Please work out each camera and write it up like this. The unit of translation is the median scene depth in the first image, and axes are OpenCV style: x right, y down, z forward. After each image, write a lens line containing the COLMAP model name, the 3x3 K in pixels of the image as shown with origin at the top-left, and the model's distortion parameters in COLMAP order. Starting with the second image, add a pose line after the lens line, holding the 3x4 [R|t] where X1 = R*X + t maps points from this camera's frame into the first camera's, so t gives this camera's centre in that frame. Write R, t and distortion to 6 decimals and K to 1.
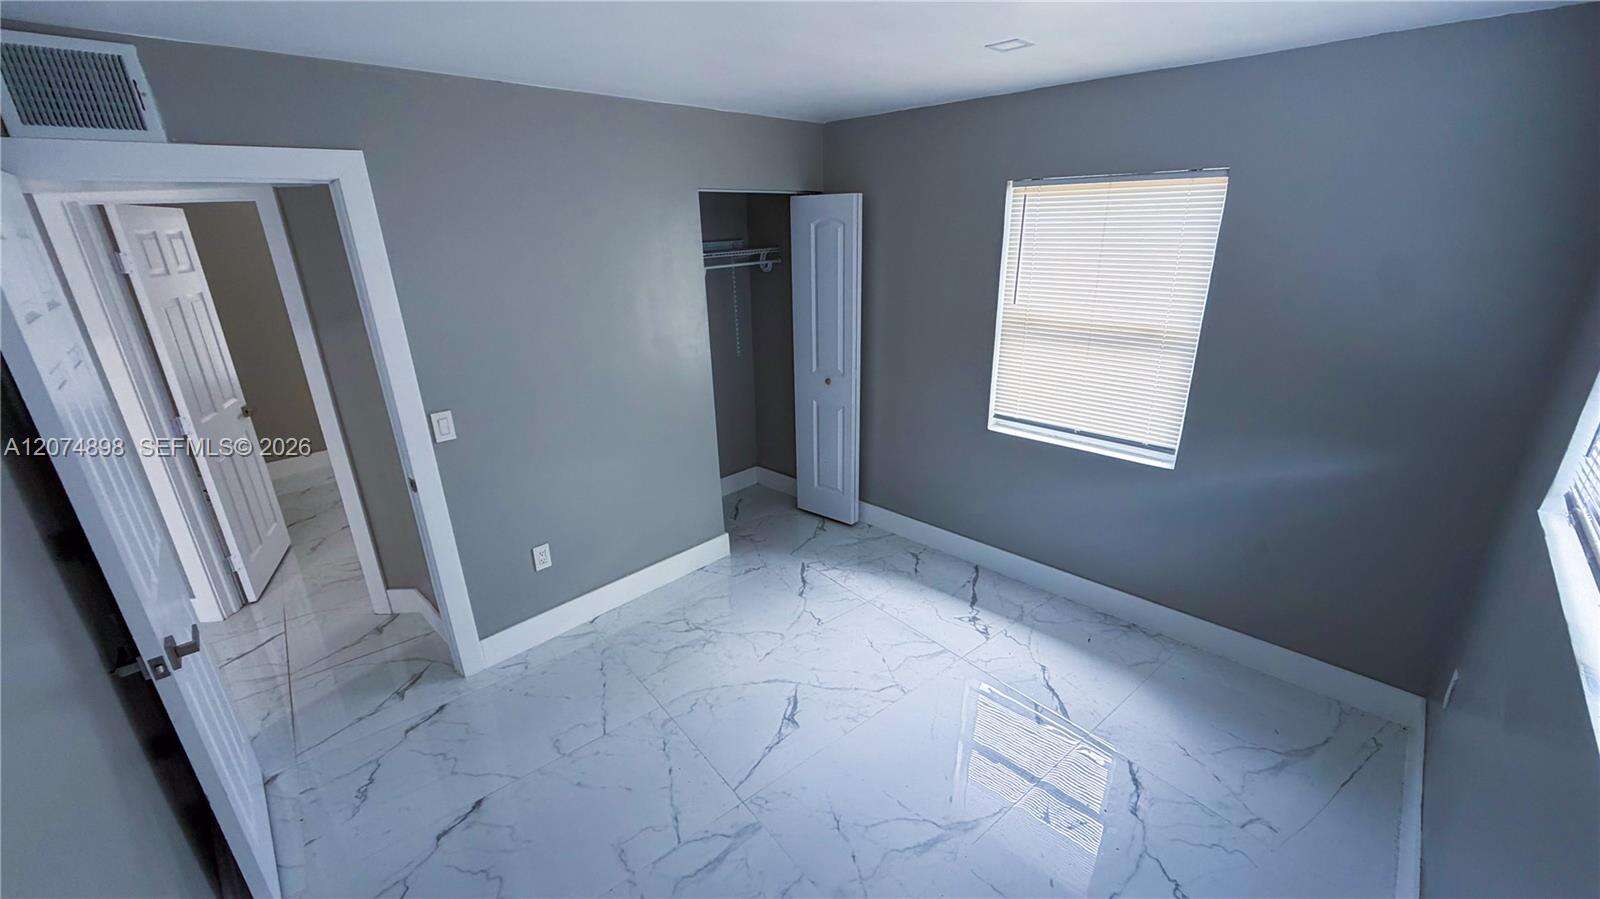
lens RADIAL K [[648.1, 0, 781.6], [0, 648.1, 470.3], [0, 0, 1]] dist [0.000216, -0.000200]
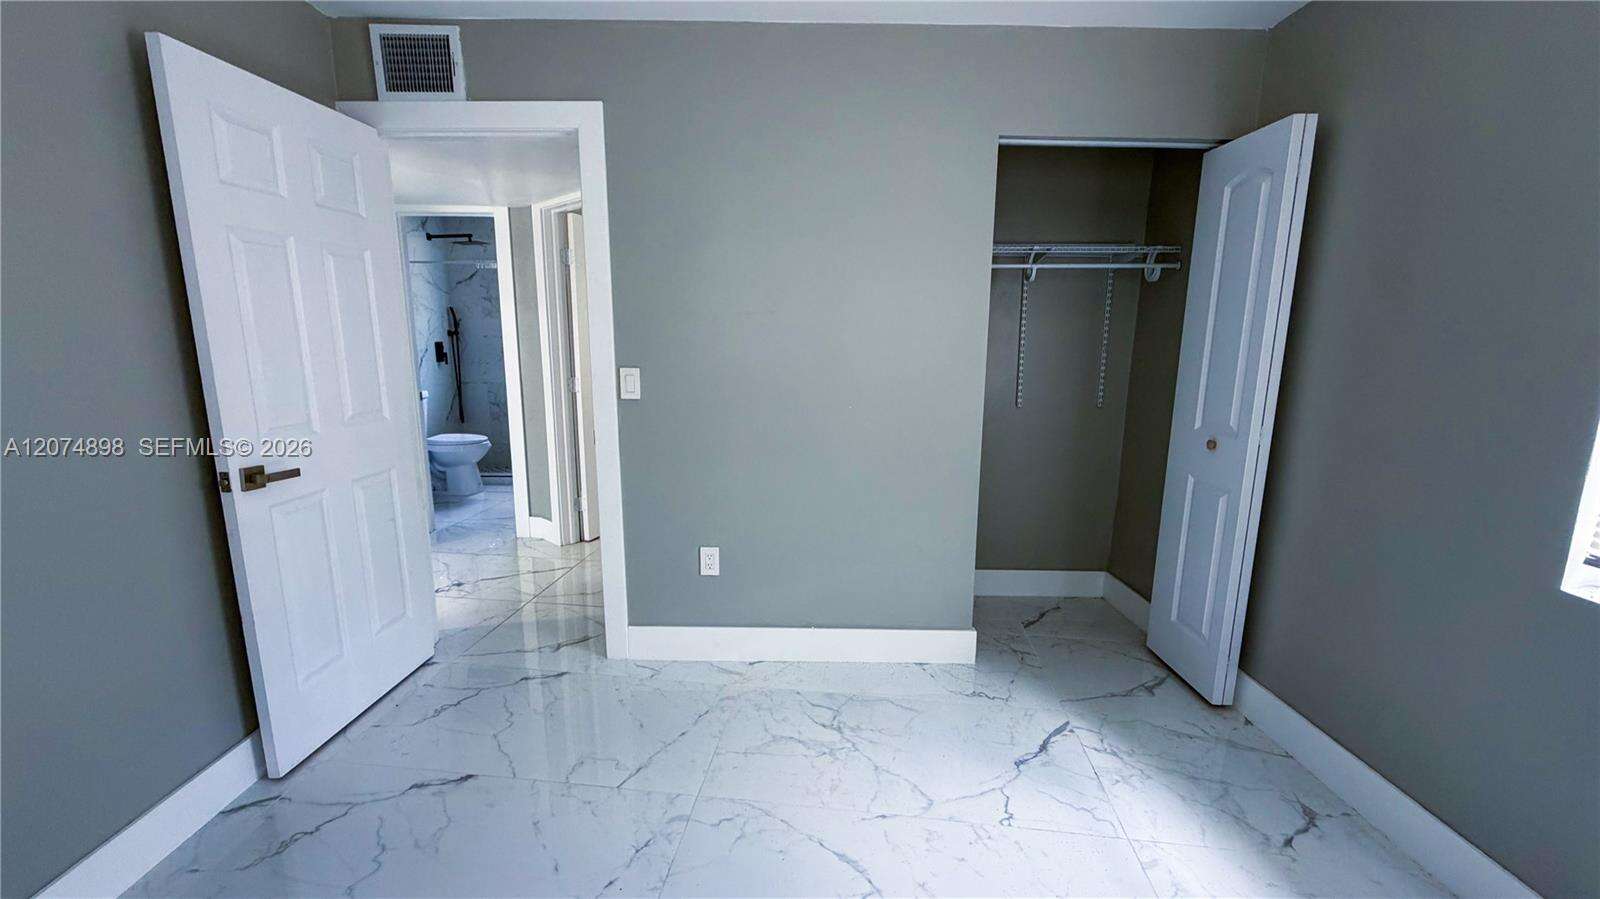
lens RADIAL K [[642.9, 0, 771.9], [0, 642.9, 453.9], [0, 0, 1]] dist [-0.001424, -0.000482]
pose [[0.699752, 0.172173, -0.693328, 0.228543], [-0.286121, 0.956826, -0.051166, 0.015767], [0.654585, 0.234179, 0.718804, 0.361679]]
